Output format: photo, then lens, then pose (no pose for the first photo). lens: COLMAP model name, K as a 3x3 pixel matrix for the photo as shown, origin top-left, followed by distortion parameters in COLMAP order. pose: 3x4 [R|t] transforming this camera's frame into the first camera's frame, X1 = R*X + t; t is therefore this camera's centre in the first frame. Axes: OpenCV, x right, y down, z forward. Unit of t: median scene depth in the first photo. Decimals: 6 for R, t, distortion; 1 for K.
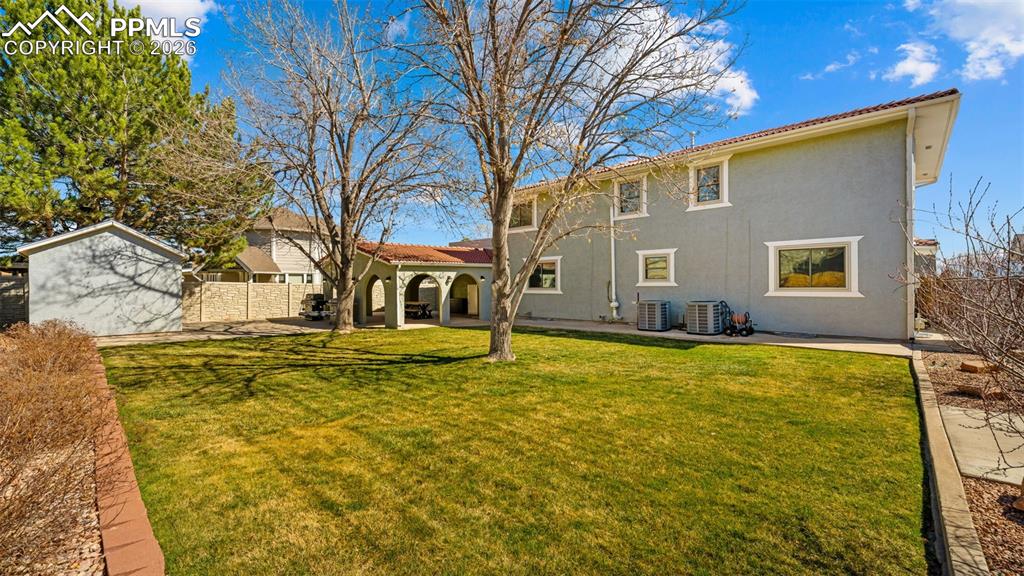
lens RADIAL K [[413.9, 0, 507.9], [0, 413.9, 286.5], [0, 0, 1]] dist [-0.000354, -0.000056]
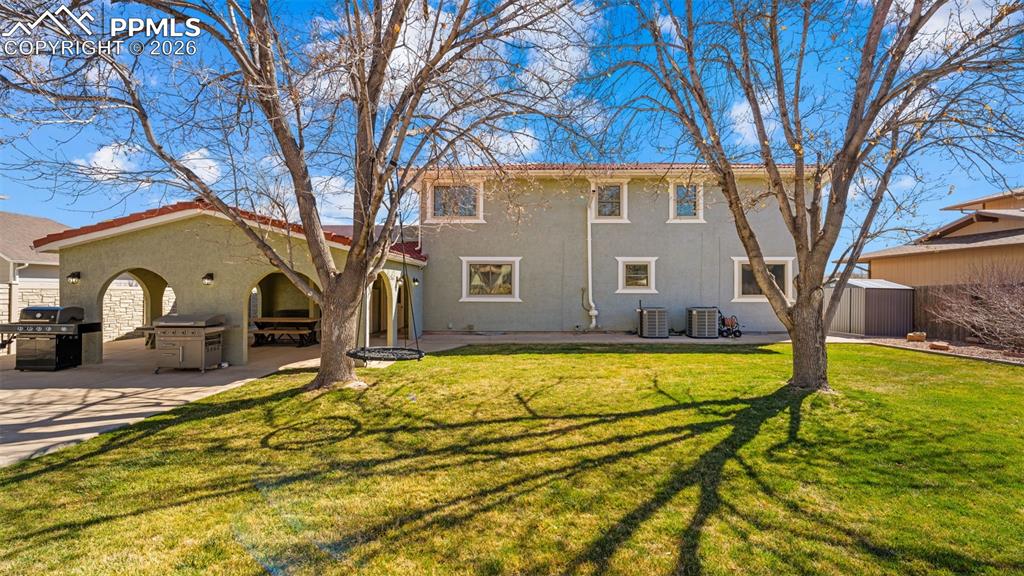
lens RADIAL K [[391.1, 0, 507.5], [0, 391.1, 290.3], [0, 0, 1]] dist [0.000447, -0.000069]
pose [[0.720311, 0.008365, 0.693601, -0.496637], [-0.004078, 0.999961, -0.007825, 0.000752], [-0.693640, 0.002807, 0.720317, 0.499143]]
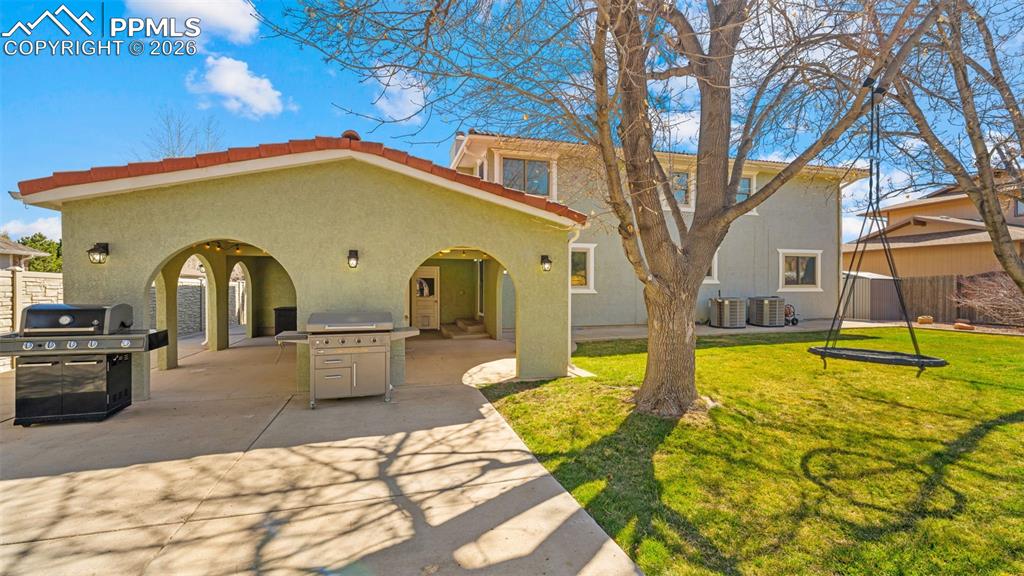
lens RADIAL K [[391.1, 0, 507.5], [0, 391.1, 290.3], [0, 0, 1]] dist [0.000447, -0.000069]
pose [[0.516597, -0.003306, 0.856222, -0.645853], [0.002412, 0.999994, 0.002406, 0.010515], [-0.856225, 0.000822, 0.516602, 0.857092]]
